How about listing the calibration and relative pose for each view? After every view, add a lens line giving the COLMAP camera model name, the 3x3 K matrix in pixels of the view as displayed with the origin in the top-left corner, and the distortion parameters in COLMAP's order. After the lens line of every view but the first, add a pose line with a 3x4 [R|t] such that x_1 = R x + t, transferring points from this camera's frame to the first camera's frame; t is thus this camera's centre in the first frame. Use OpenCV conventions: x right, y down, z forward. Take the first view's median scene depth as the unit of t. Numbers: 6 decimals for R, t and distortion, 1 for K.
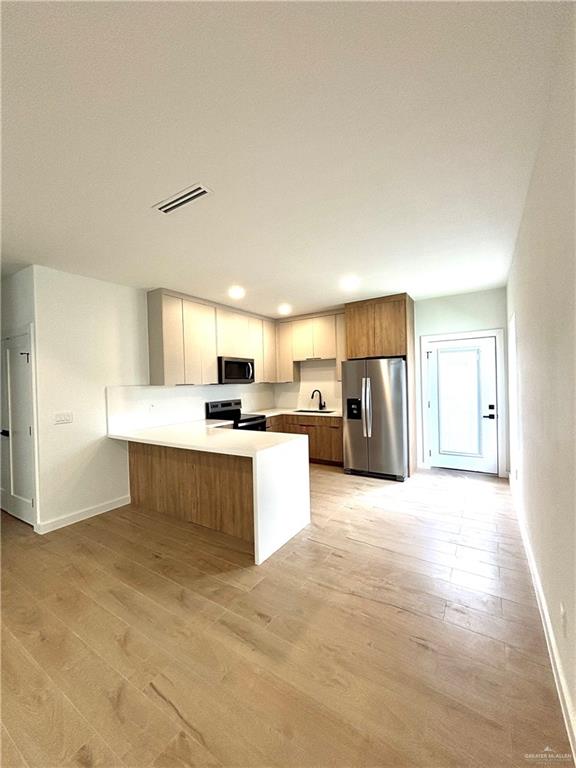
lens RADIAL K [[310.2, 0, 288.0], [0, 310.2, 384.0], [0, 0, 1]] dist [0.000509, -0.000019]
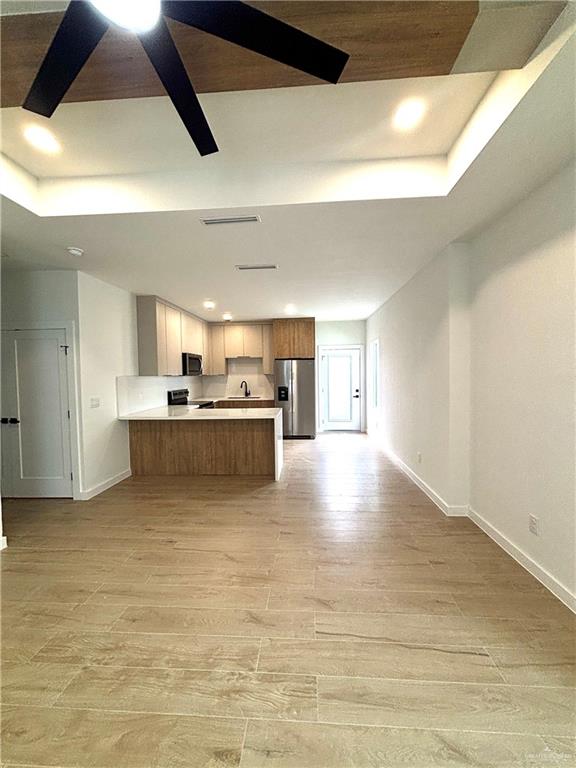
lens RADIAL K [[310.2, 0, 288.0], [0, 310.2, 384.0], [0, 0, 1]] dist [0.000509, -0.000019]
pose [[0.872948, -0.003698, 0.487800, -0.488661], [-0.003446, 0.999900, 0.013747, 0.015762], [-0.487802, -0.013681, 0.872847, -0.280869]]
